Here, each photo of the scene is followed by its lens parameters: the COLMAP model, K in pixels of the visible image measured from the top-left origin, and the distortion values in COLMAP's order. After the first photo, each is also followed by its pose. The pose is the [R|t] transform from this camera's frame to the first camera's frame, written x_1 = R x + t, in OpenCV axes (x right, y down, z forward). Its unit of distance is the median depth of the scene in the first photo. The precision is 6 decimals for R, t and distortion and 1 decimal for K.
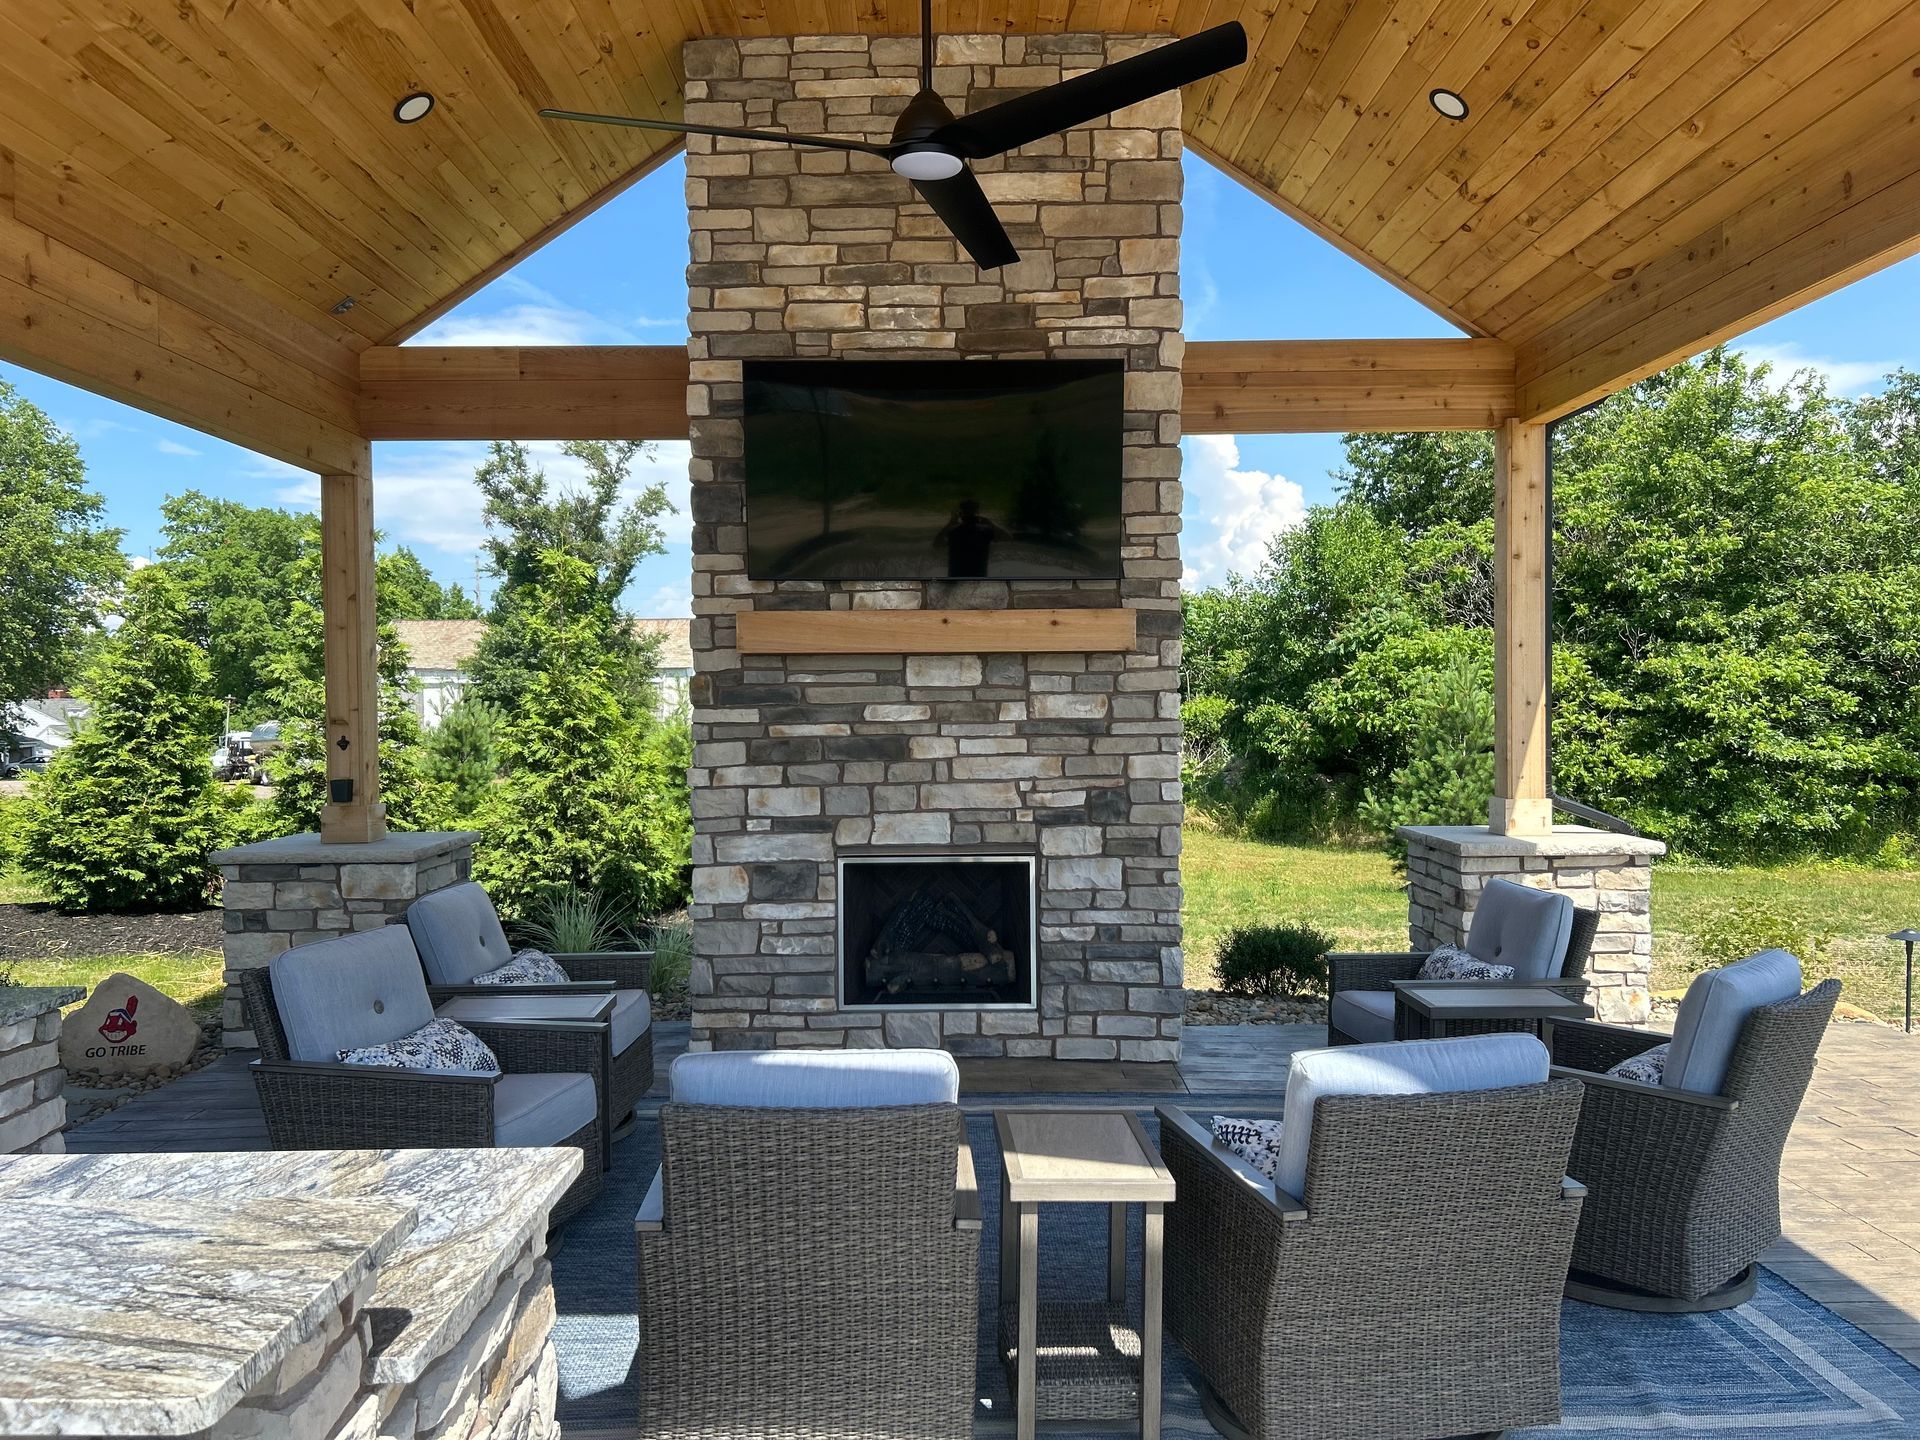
lens RADIAL K [[1468.0, 0, 952.4], [0, 1468.0, 733.2], [0, 0, 1]] dist [0.073024, -0.097759]
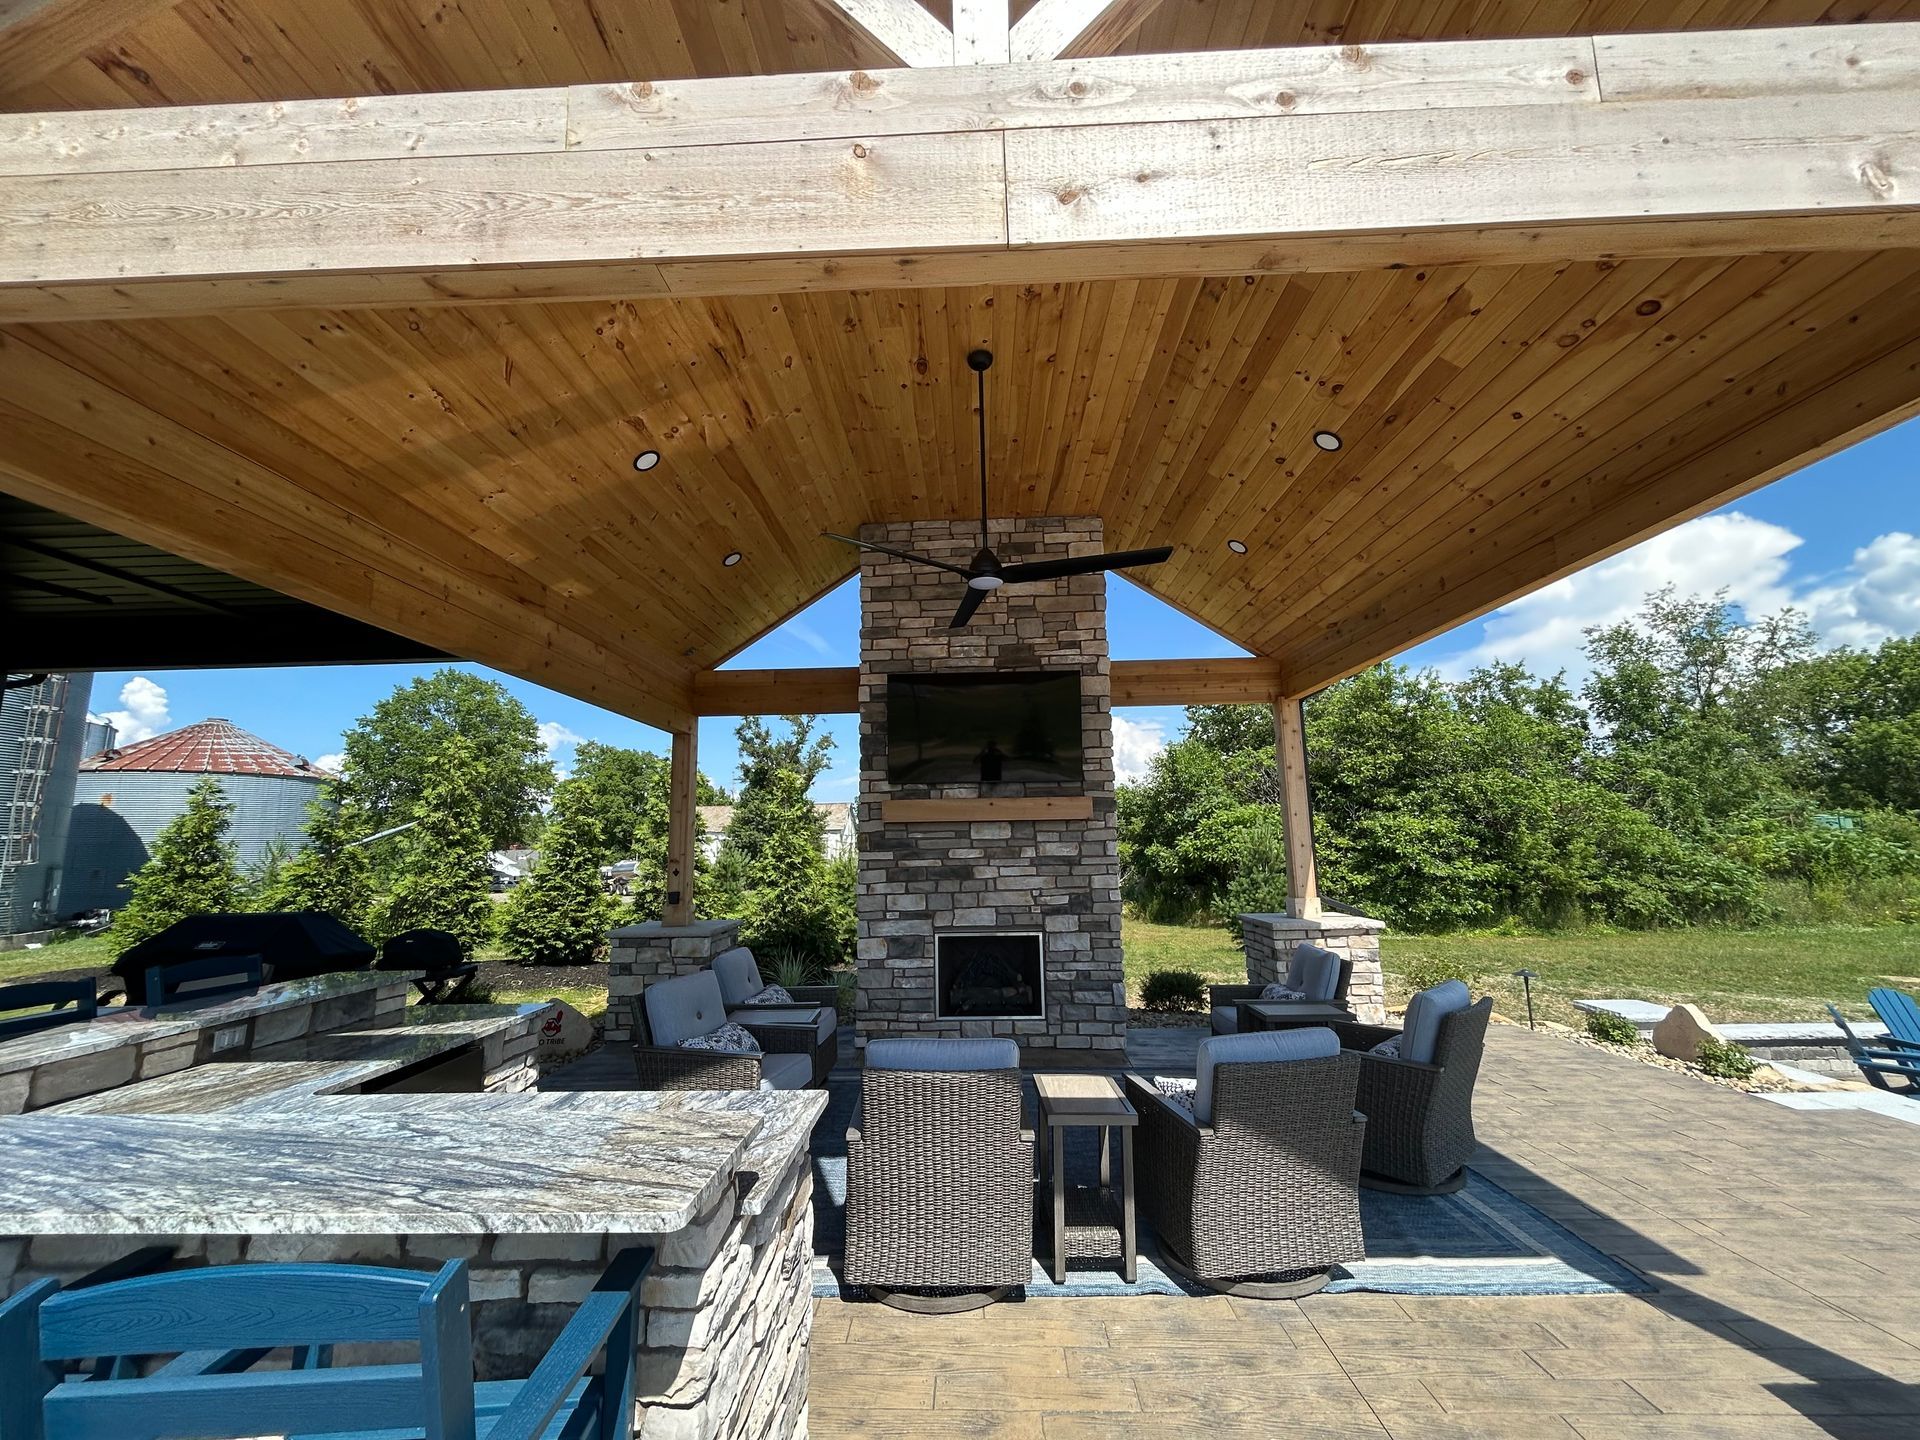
lens RADIAL K [[786.0, 0, 954.9], [0, 786.0, 717.5], [0, 0, 1]] dist [-0.000463, 0.000636]
pose [[0.999363, -0.014547, -0.032587, -0.017137], [0.008315, 0.982934, -0.183769, -0.000344], [0.034704, 0.183380, 0.982429, -0.022738]]
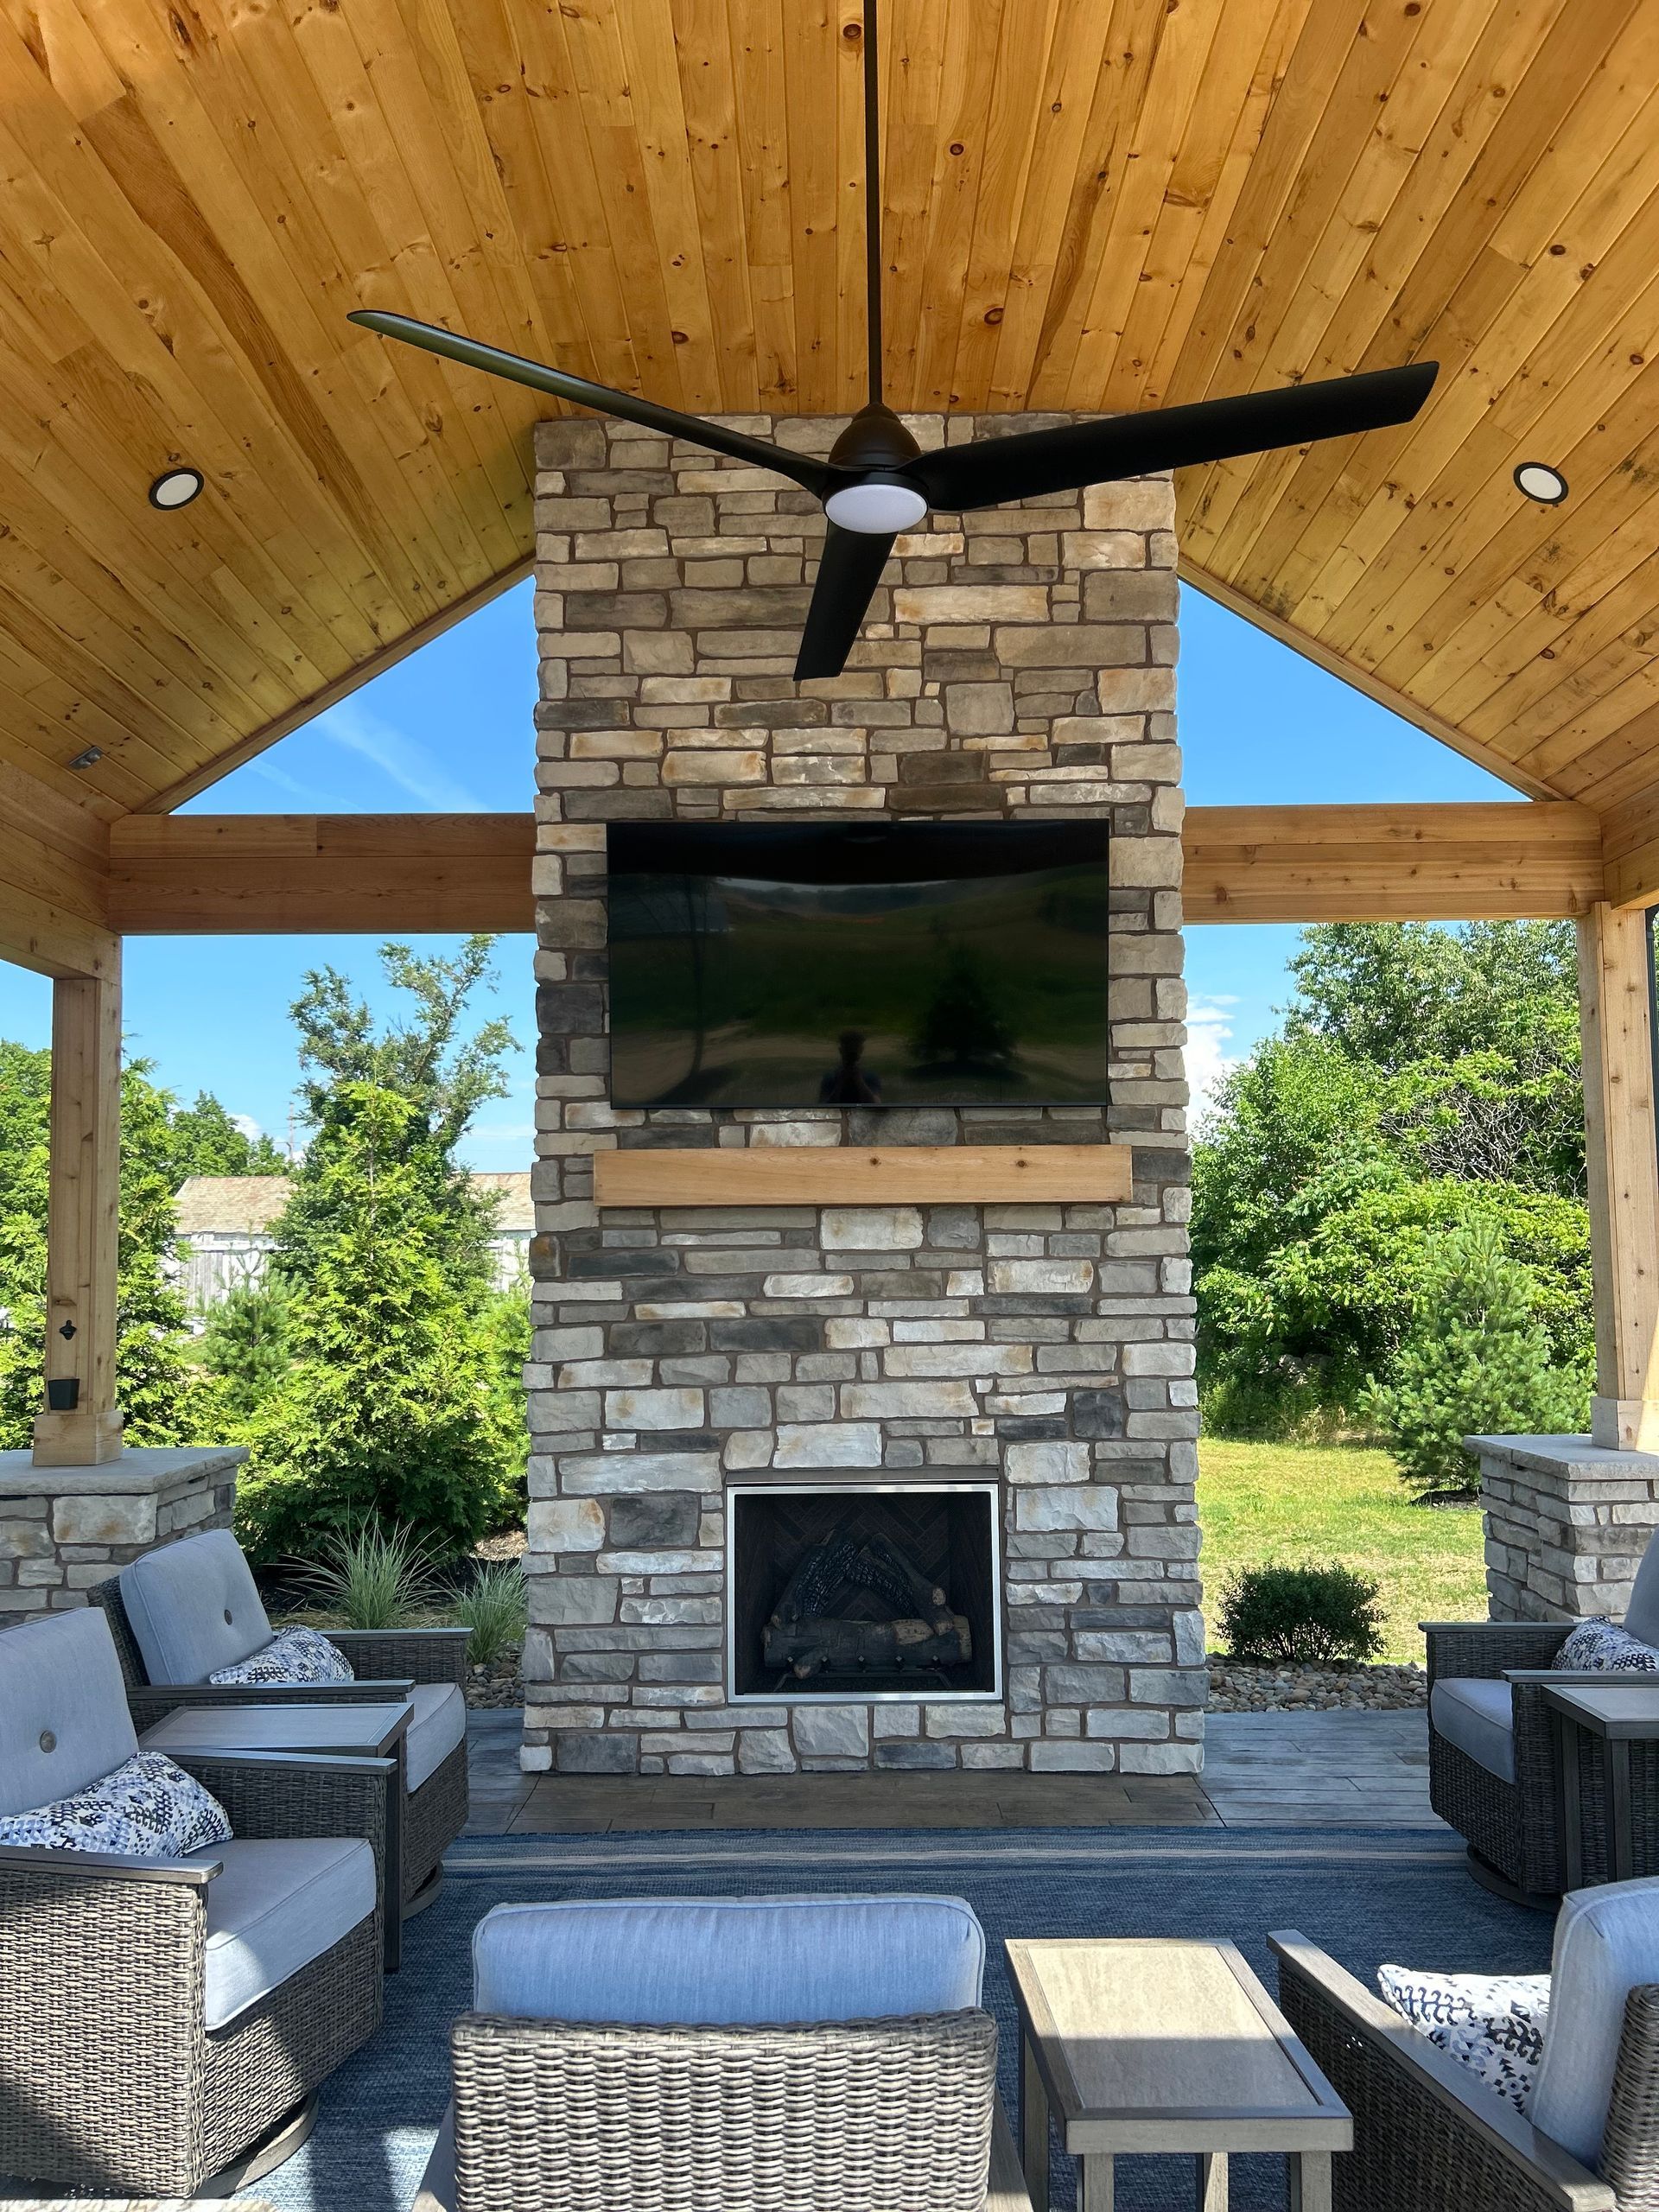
lens RADIAL K [[1691.3, 0, 841.5], [0, 1691.3, 1131.2], [0, 0, 1]] dist [0.073024, -0.097759]
pose [[0.999993, -0.002742, 0.002480, -0.023016], [0.002981, 0.994764, -0.102160, -0.004497], [-0.002187, 0.102166, 0.994765, 0.142886]]
